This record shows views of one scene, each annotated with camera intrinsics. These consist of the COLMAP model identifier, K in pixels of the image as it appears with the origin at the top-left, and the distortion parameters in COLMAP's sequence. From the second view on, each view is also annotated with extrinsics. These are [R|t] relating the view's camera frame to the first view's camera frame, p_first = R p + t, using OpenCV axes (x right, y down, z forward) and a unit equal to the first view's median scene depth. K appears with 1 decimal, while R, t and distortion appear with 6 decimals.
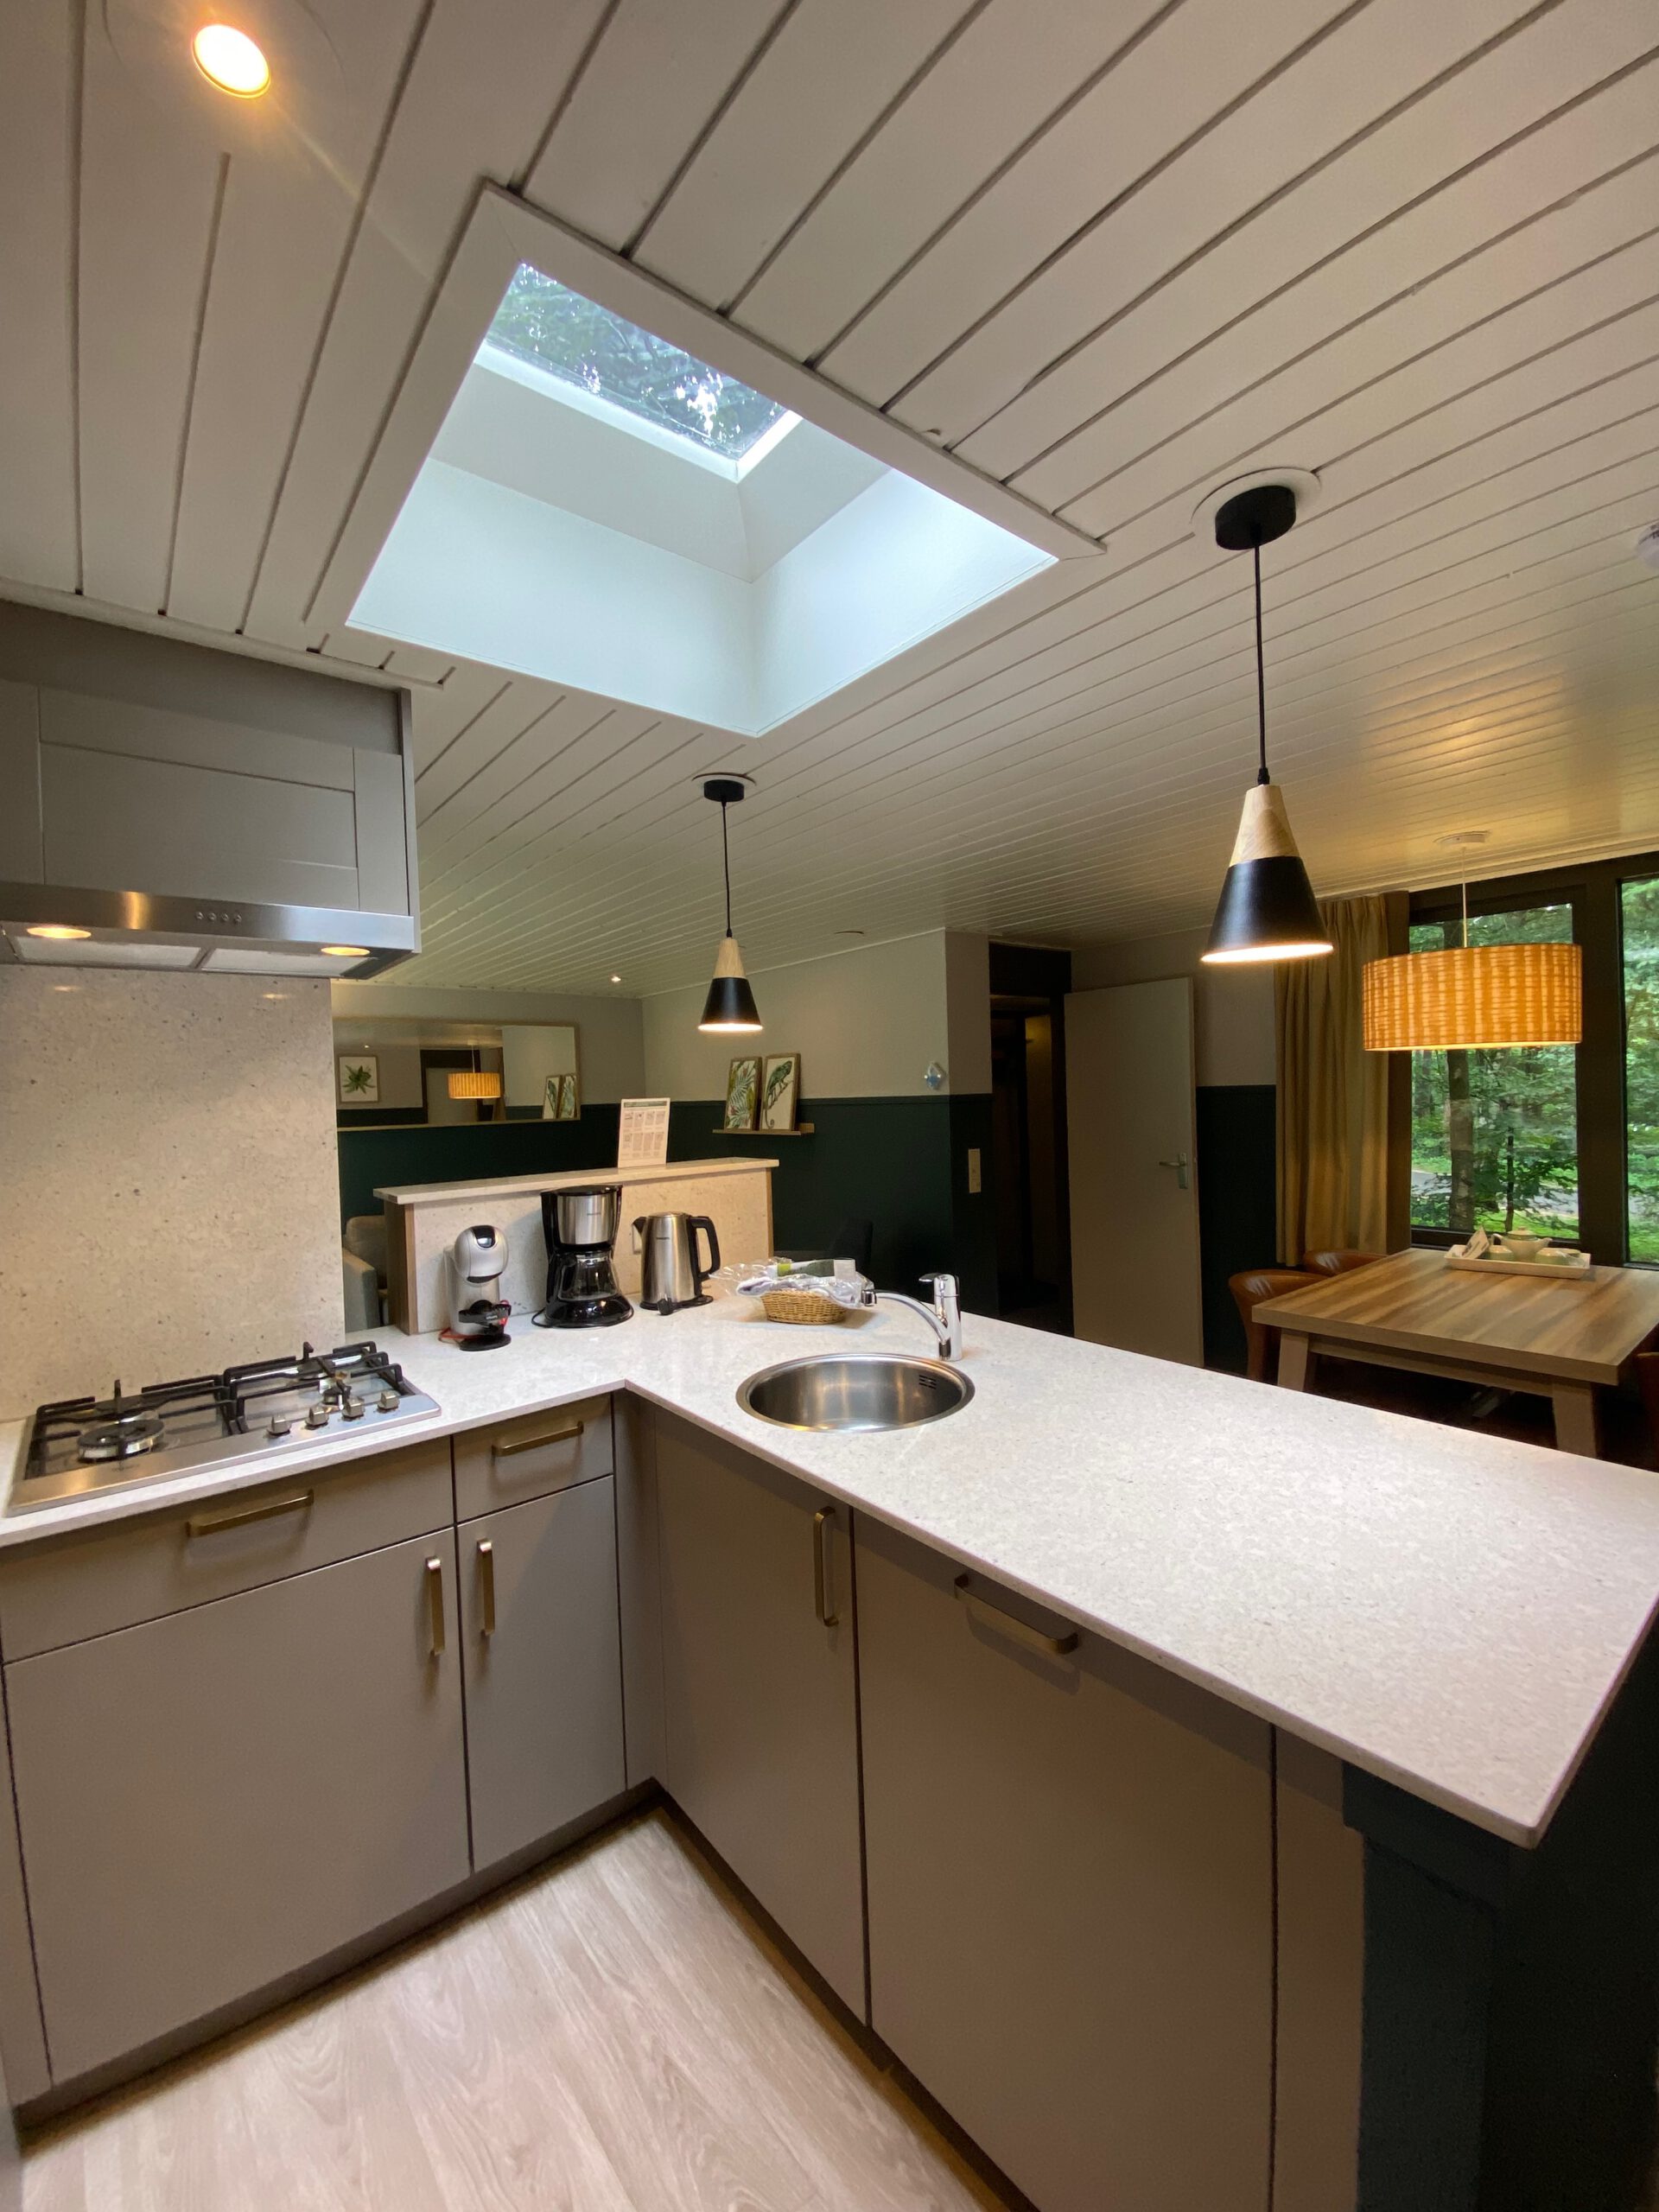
lens RADIAL K [[900.2, 0, 824.1], [0, 900.2, 1100.9], [0, 0, 1]] dist [0.028937, -0.023345]
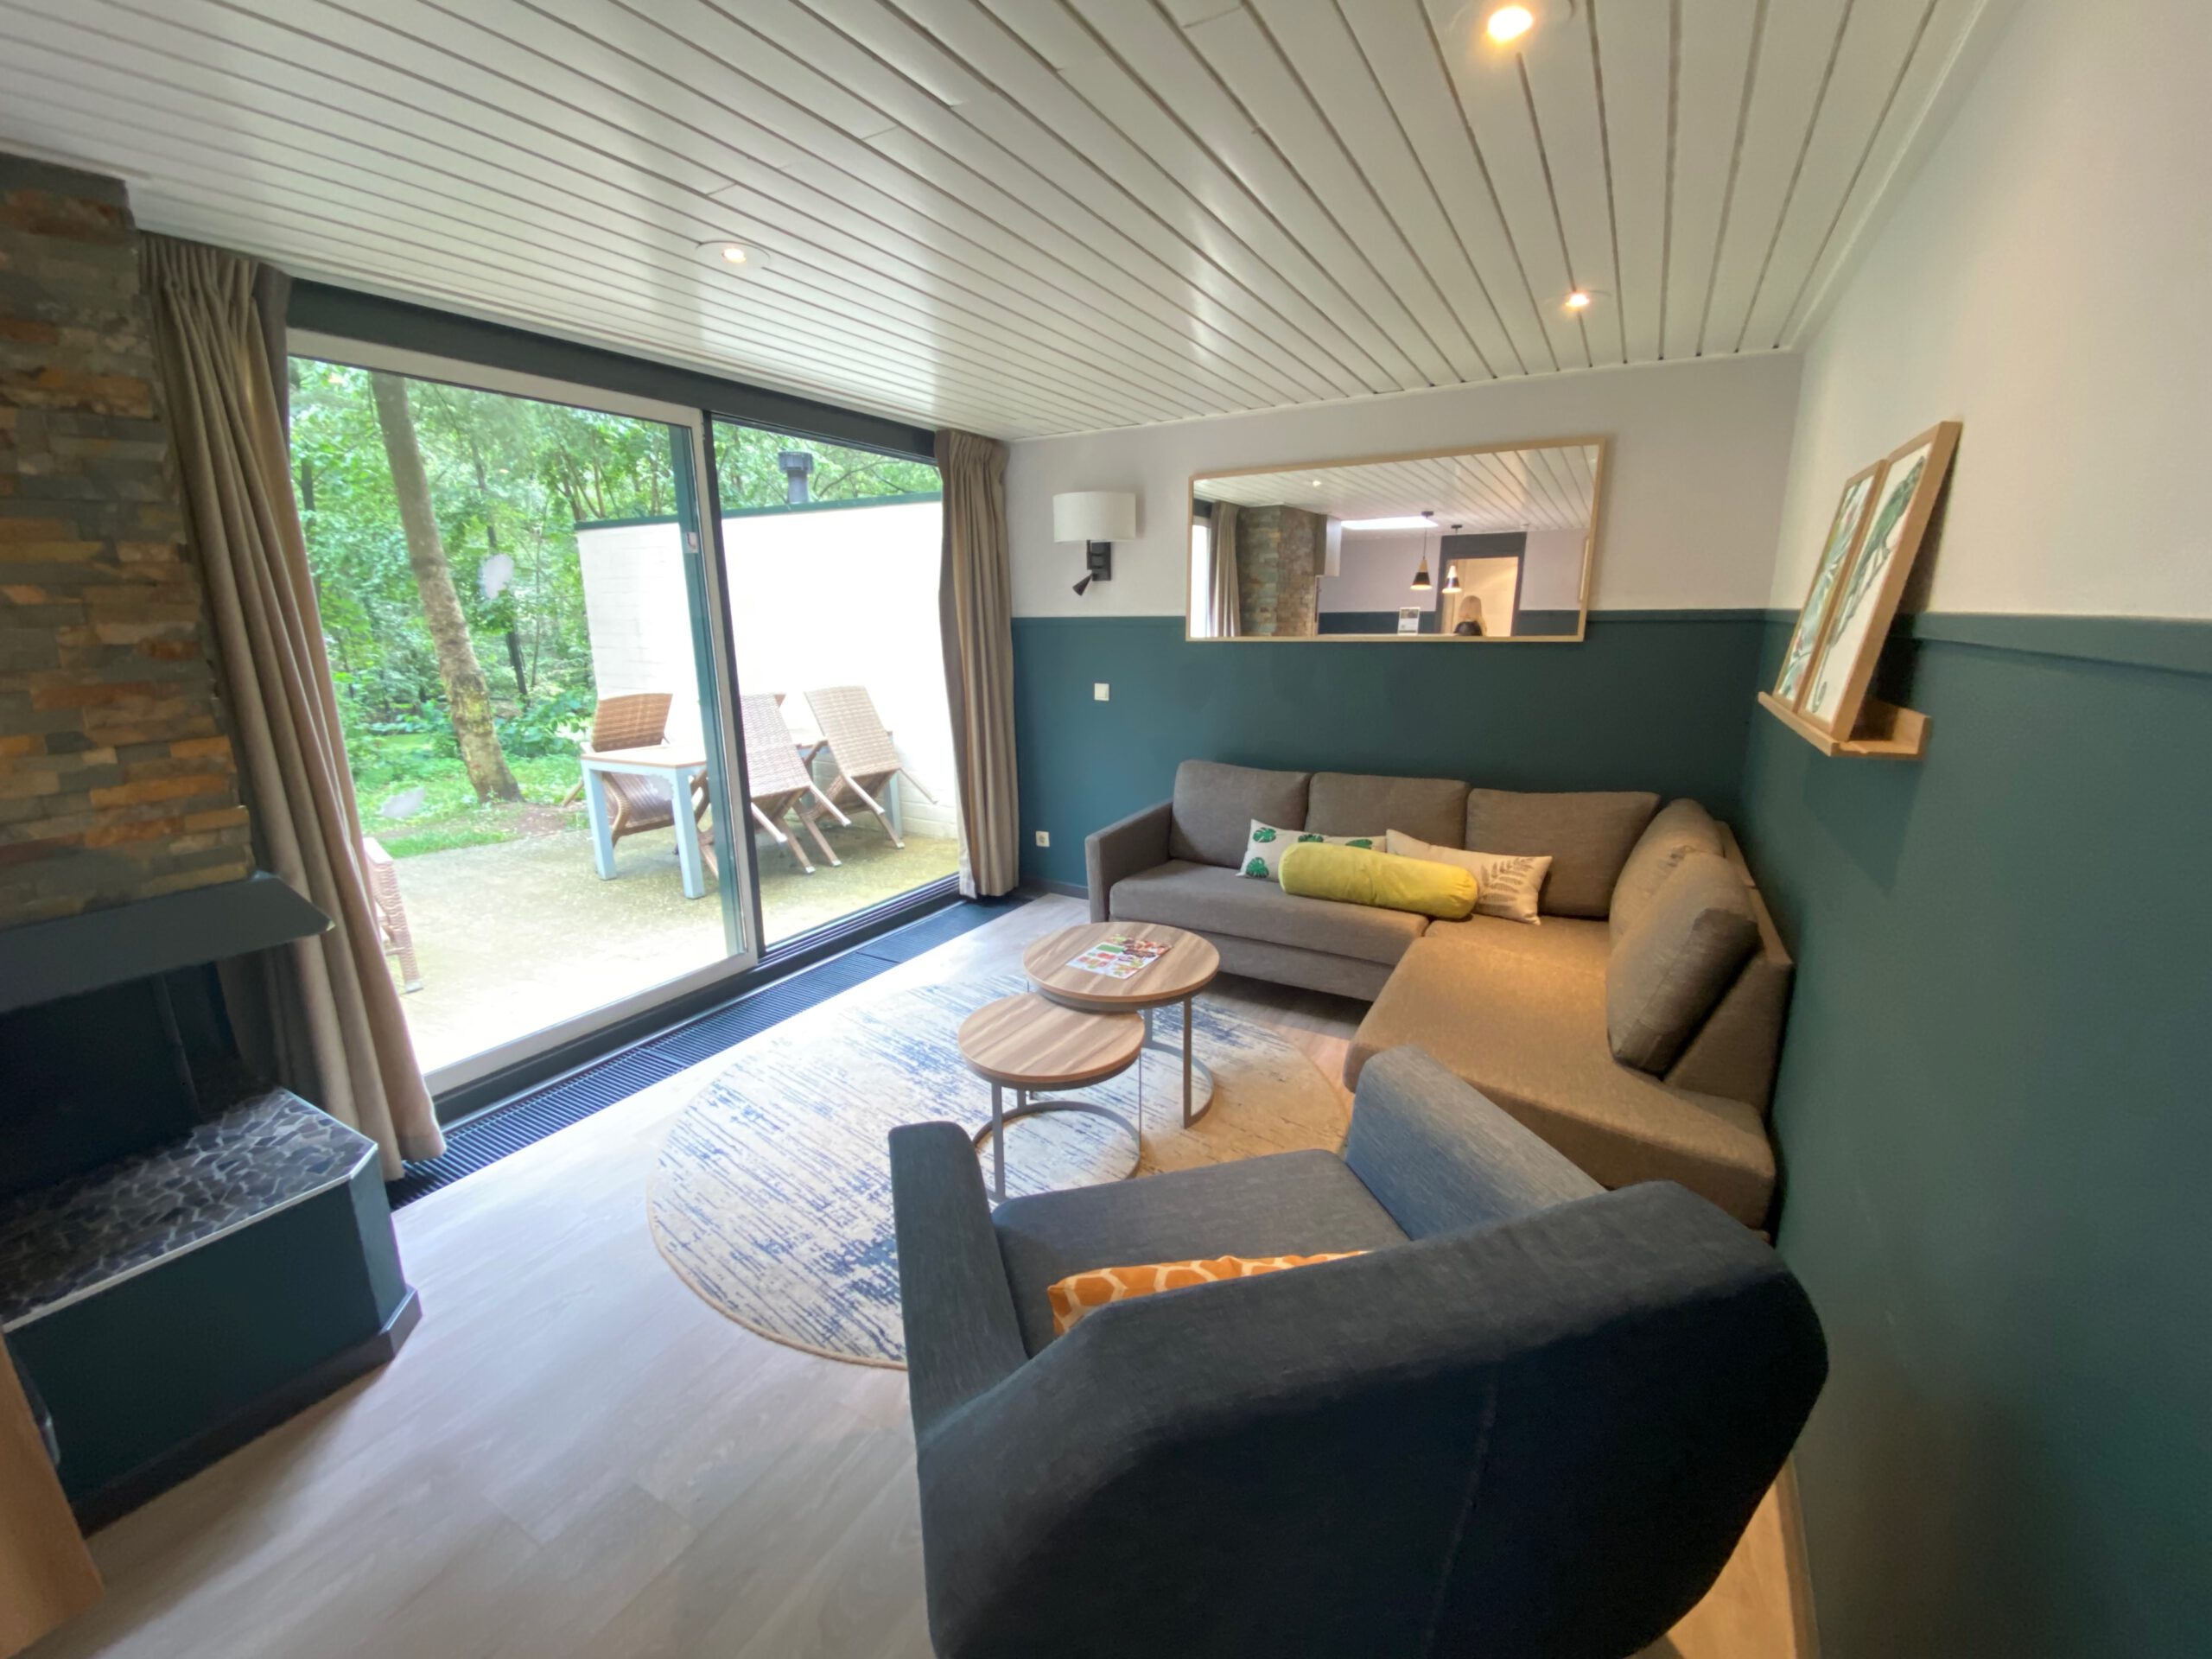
lens RADIAL K [[900.2, 0, 1101.6], [0, 900.2, 827.2], [0, 0, 1]] dist [0.028937, -0.023345]
pose [[0.359092, 0.241533, -0.901507, 0.282522], [-0.007843, 0.966679, 0.255870, -0.016740], [0.933269, -0.084810, 0.349021, 1.470702]]
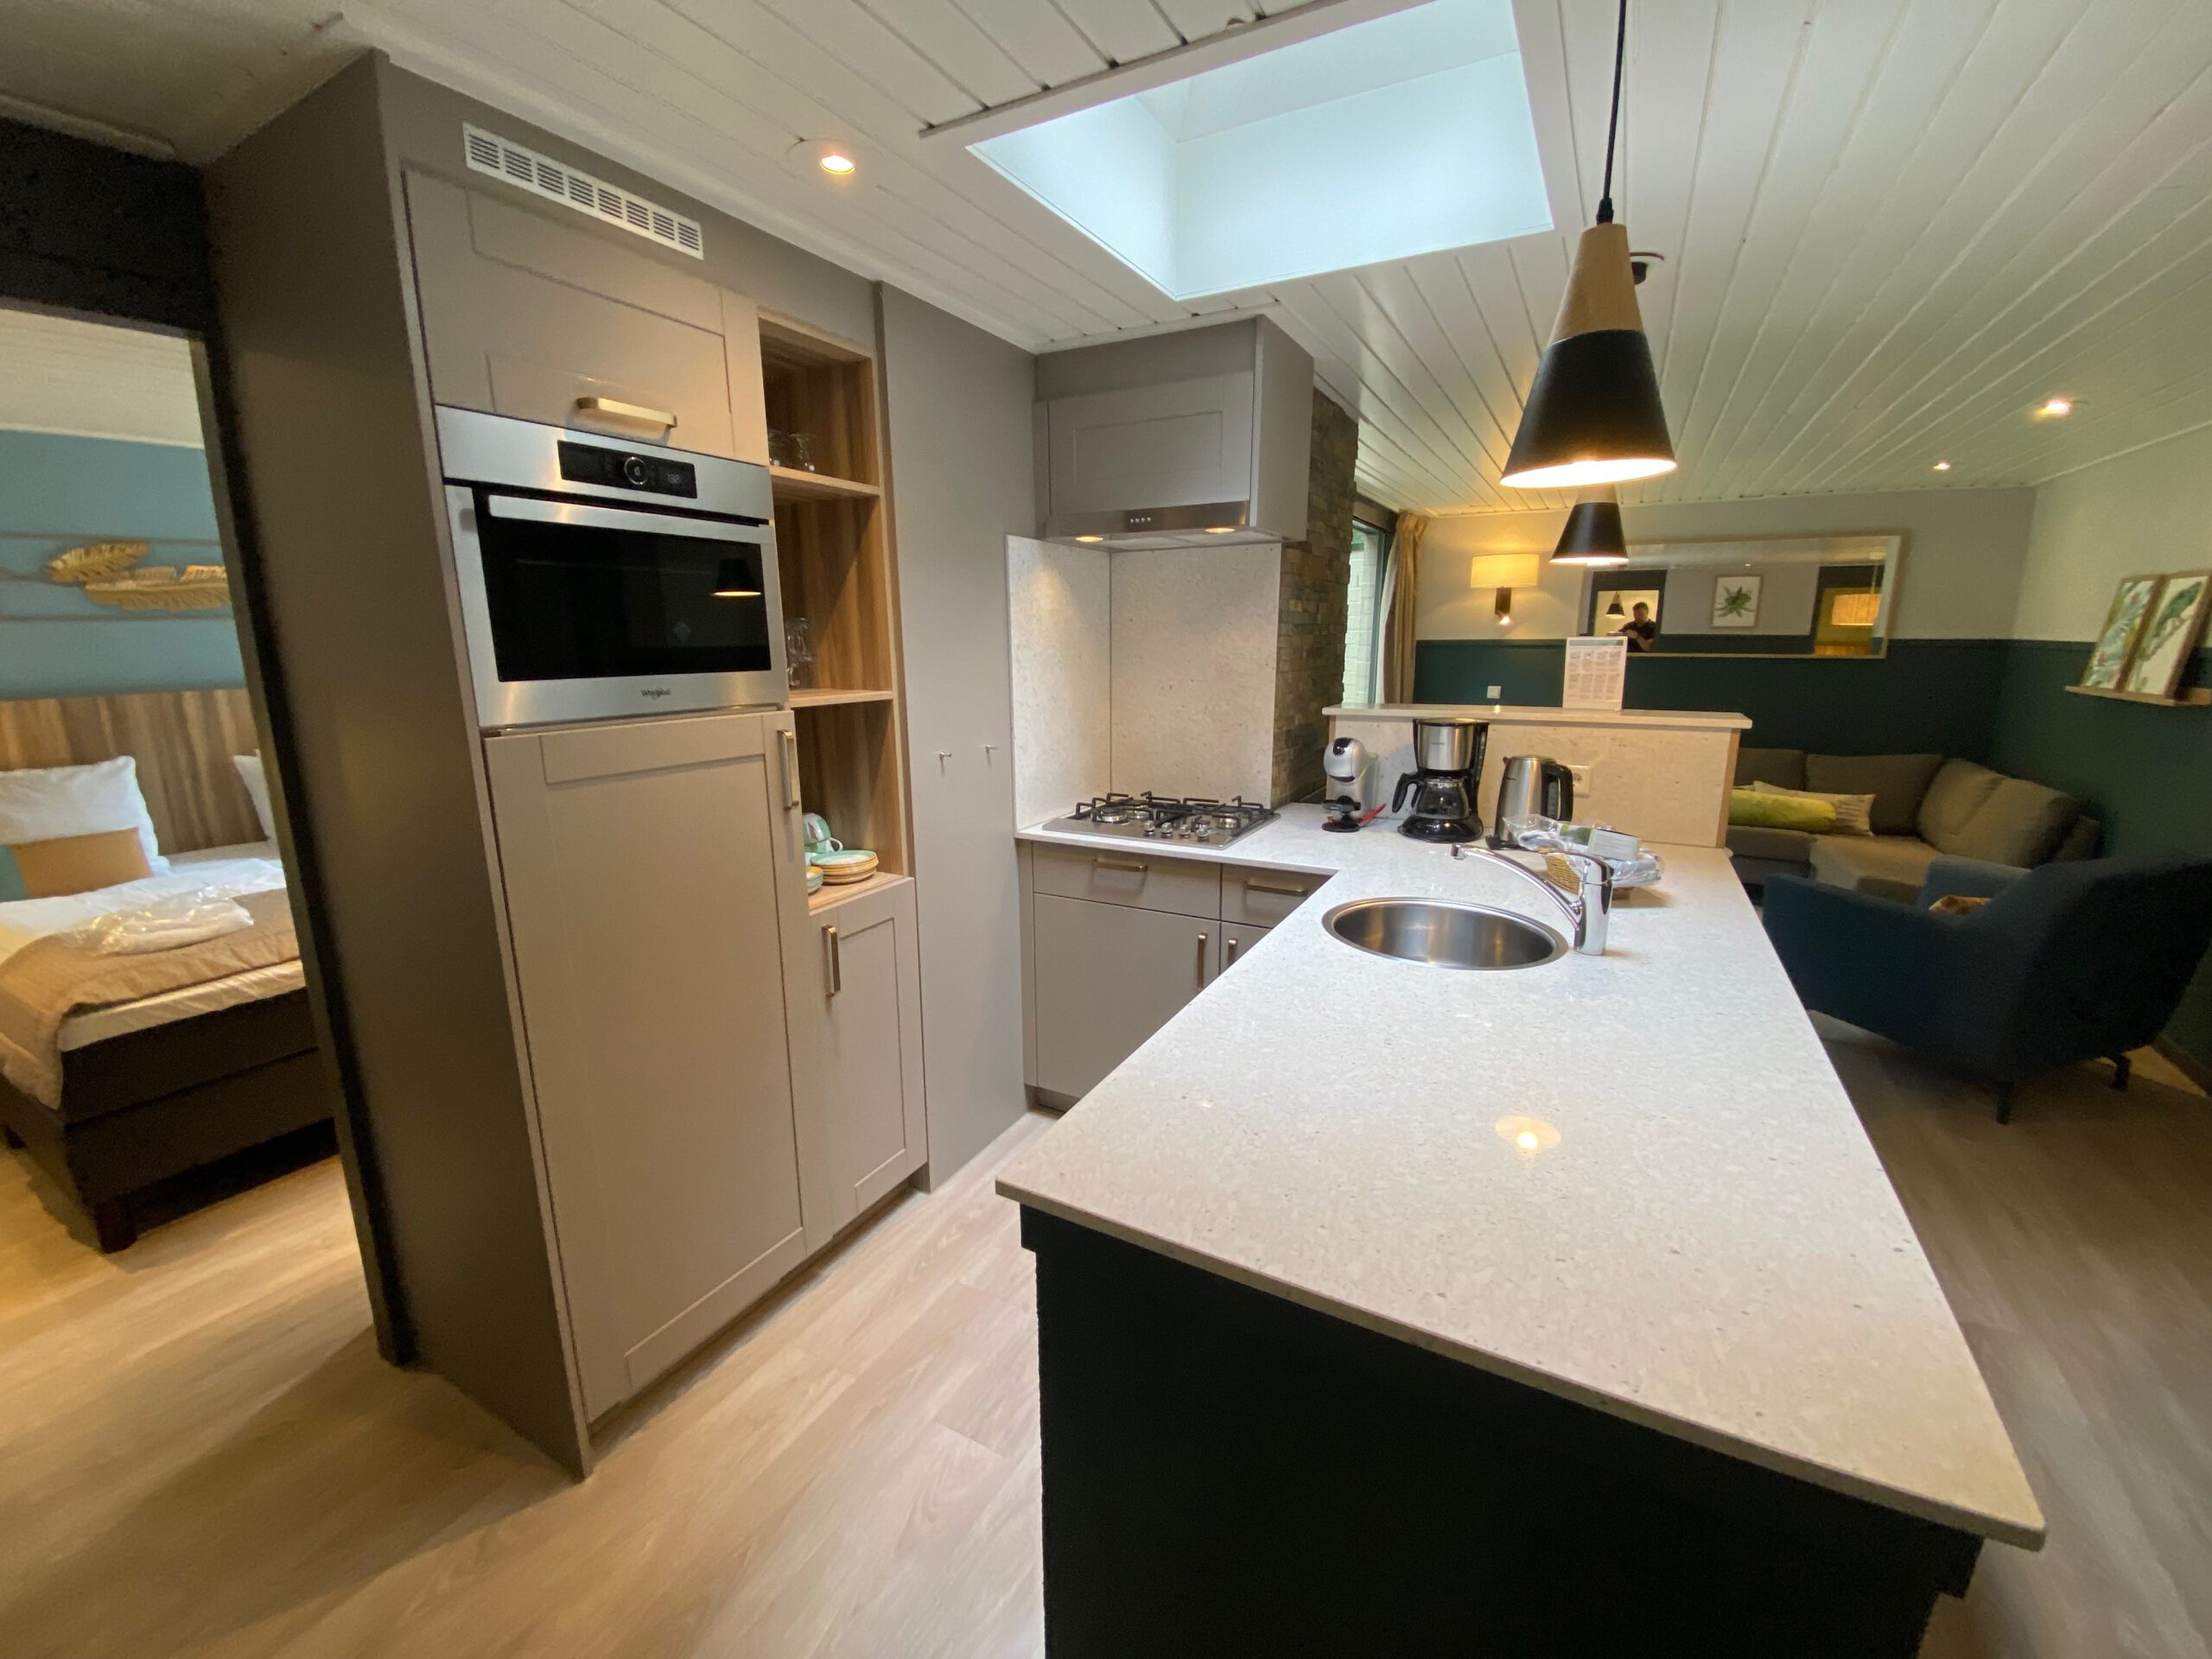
lens RADIAL K [[900.2, 0, 1101.6], [0, 900.2, 827.2], [0, 0, 1]] dist [0.028937, -0.023345]
pose [[0.362830, 0.222436, -0.904918, 0.581343], [-0.015401, 0.972392, 0.232847, -0.025421], [0.931728, -0.070547, 0.356239, 0.191206]]
